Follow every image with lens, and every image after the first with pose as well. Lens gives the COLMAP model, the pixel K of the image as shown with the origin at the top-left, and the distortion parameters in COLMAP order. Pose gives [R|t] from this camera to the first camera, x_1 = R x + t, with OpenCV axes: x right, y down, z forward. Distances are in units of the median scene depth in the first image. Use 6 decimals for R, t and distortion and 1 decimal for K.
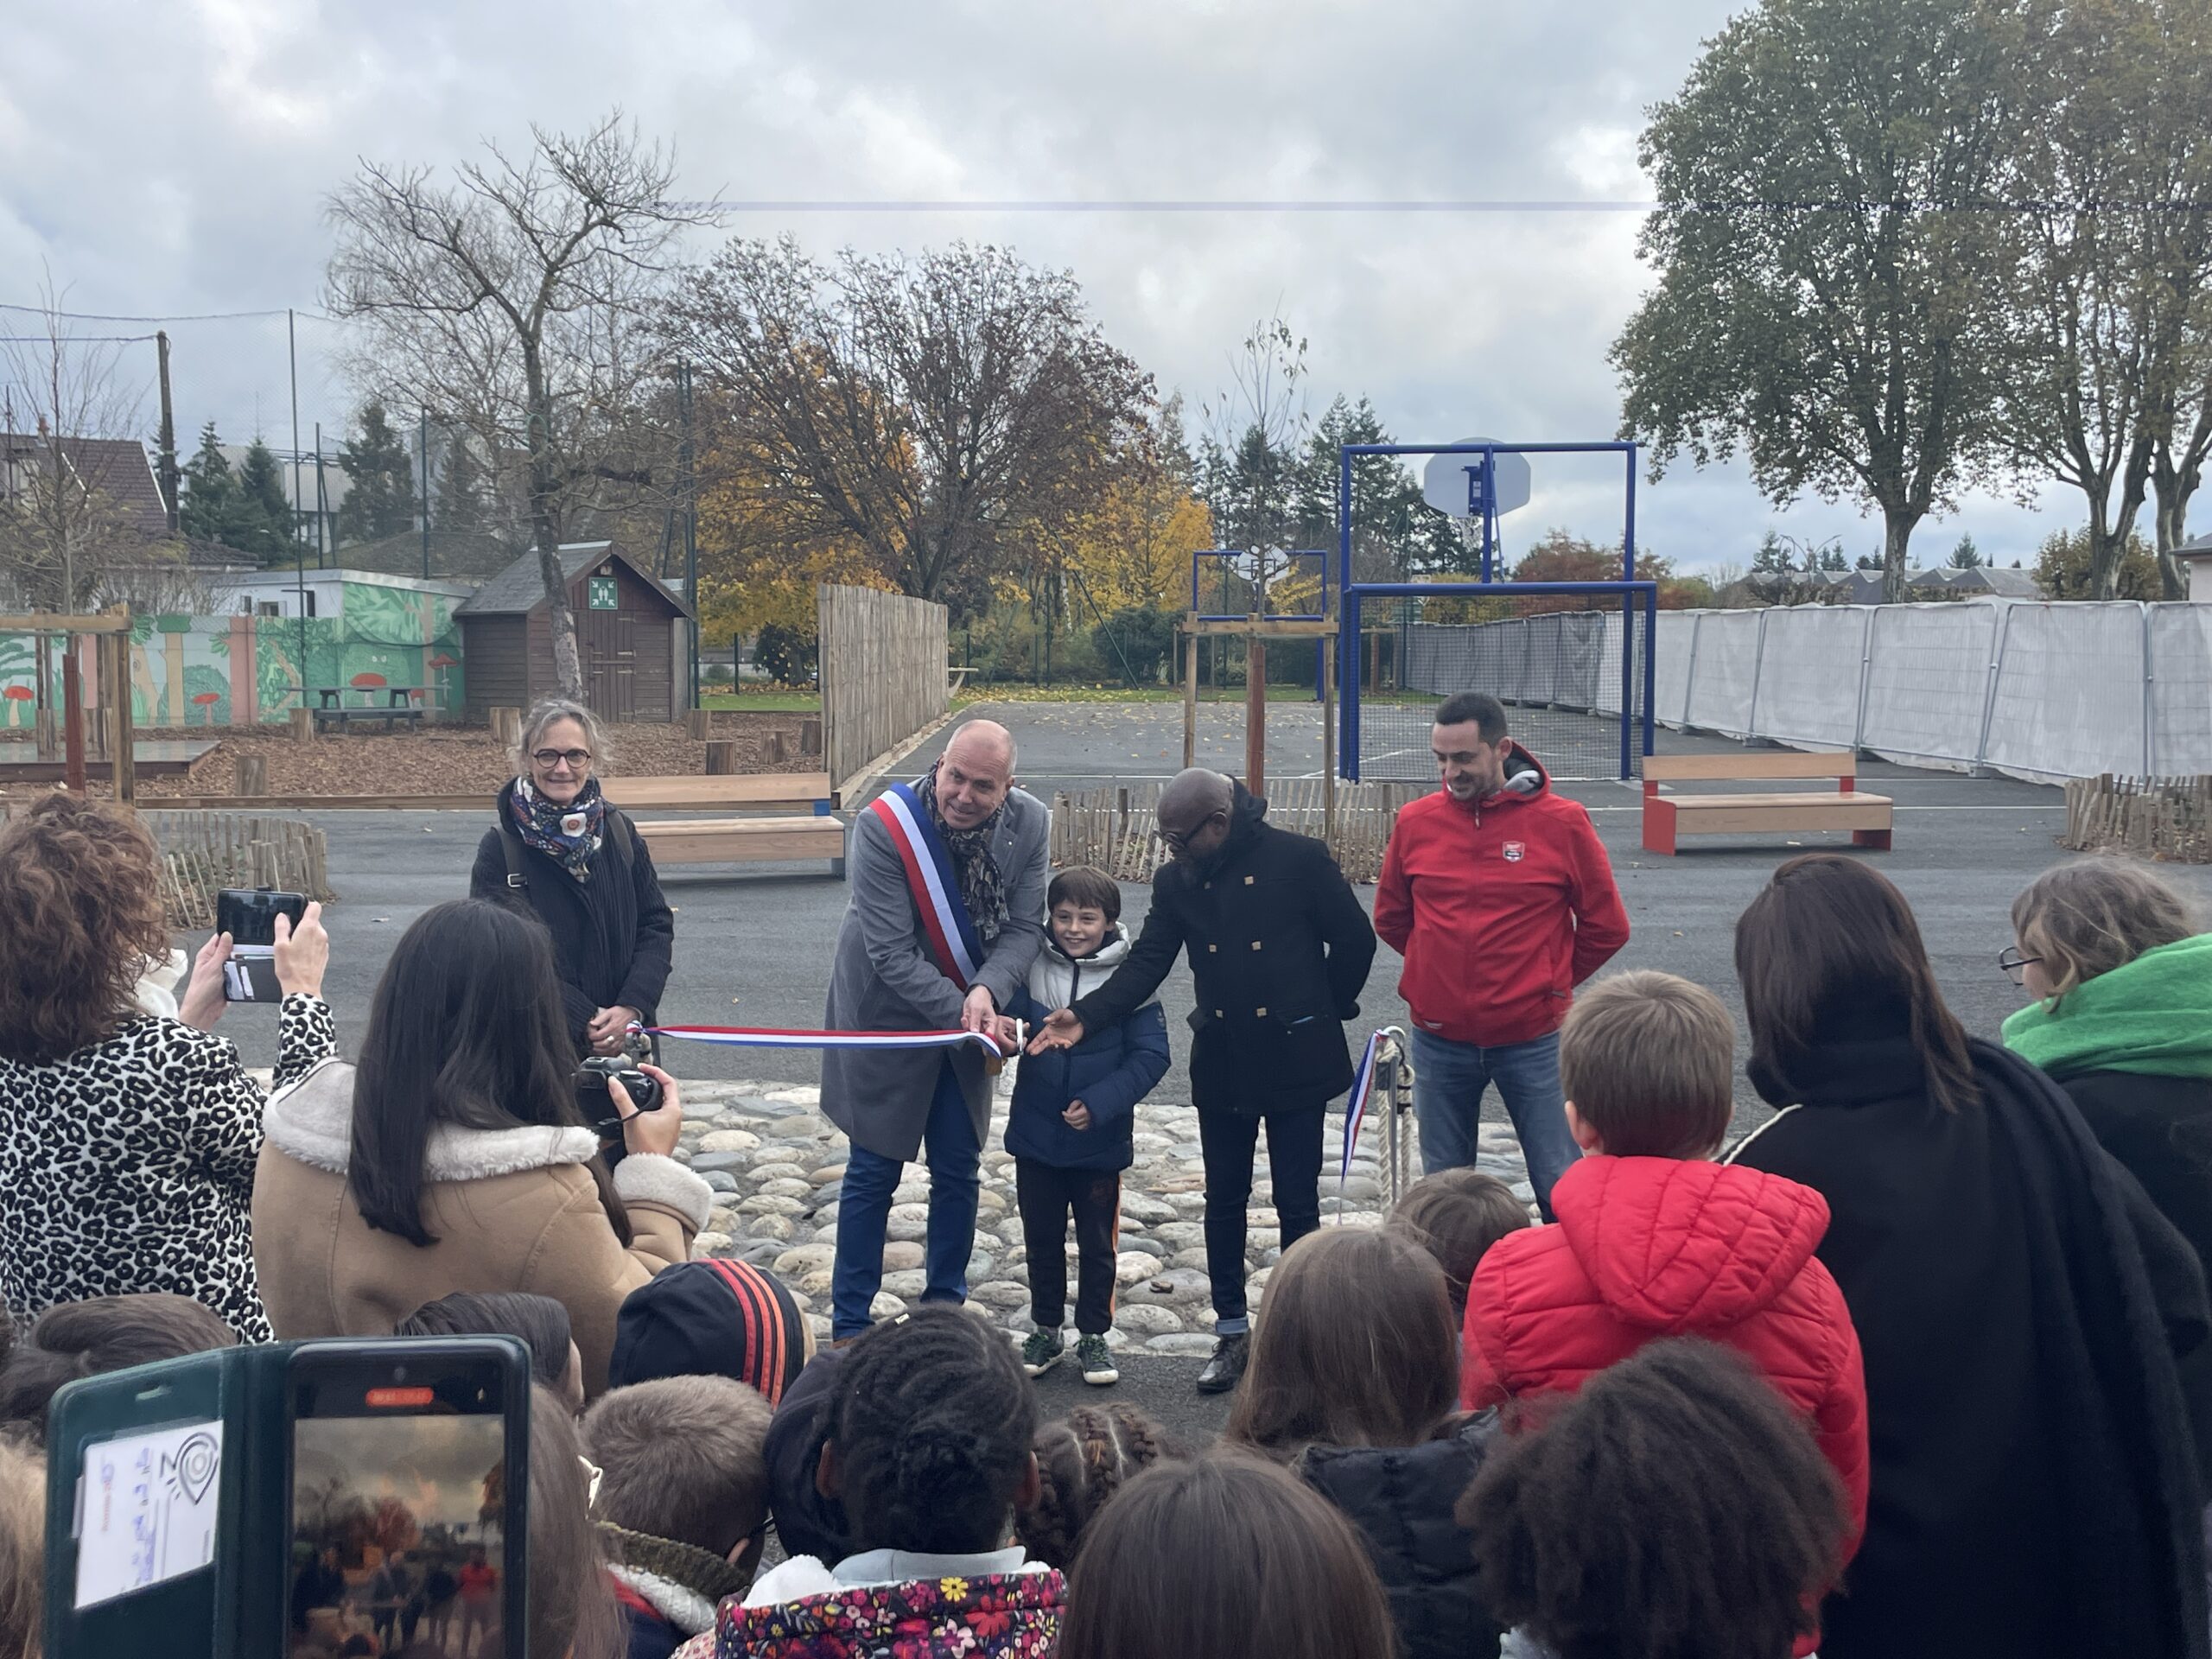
lens RADIAL K [[2252.1, 0, 1106.0], [0, 2252.1, 829.5], [0, 0, 1]] dist [0.154492, -0.004185]
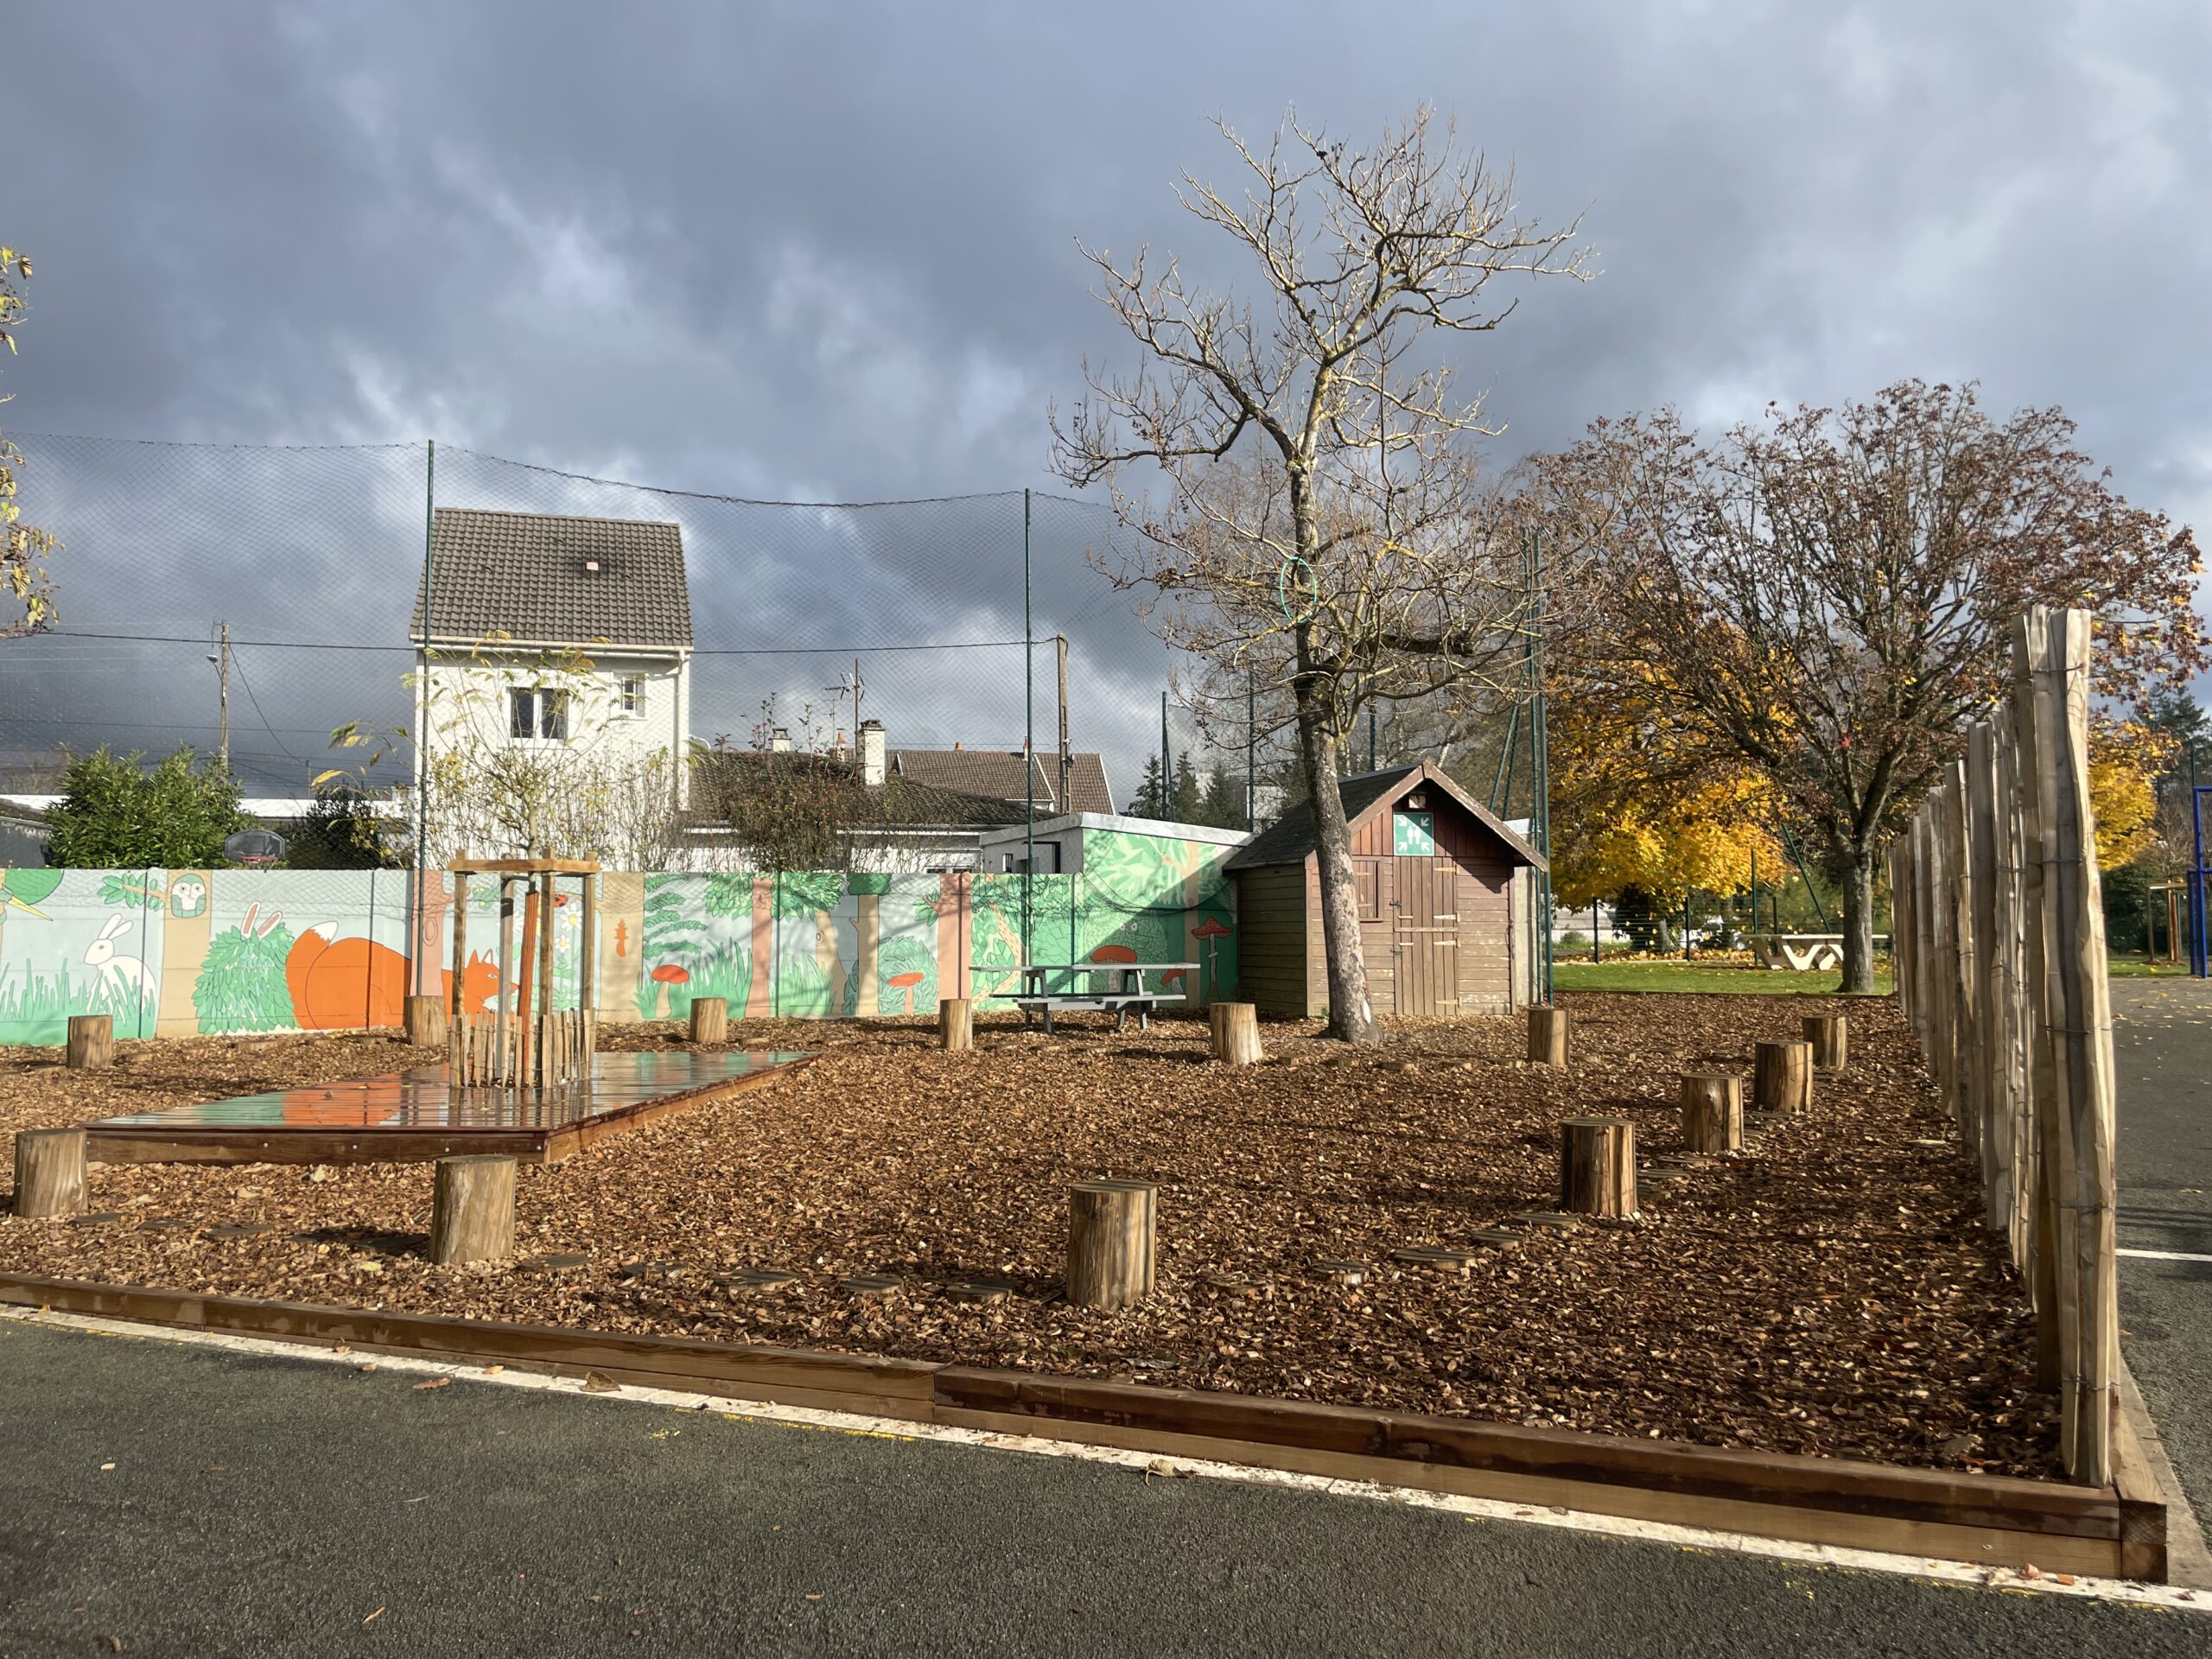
lens RADIAL K [[1423.4, 0, 1106.0], [0, 1423.4, 829.5], [0, 0, 1]] dist [-0.002841, -0.002243]
pose [[0.885722, -0.031409, -0.463153, -0.097968], [-0.034477, 0.990502, -0.133105, -0.041566], [0.462934, 0.133862, 0.876226, 0.554656]]
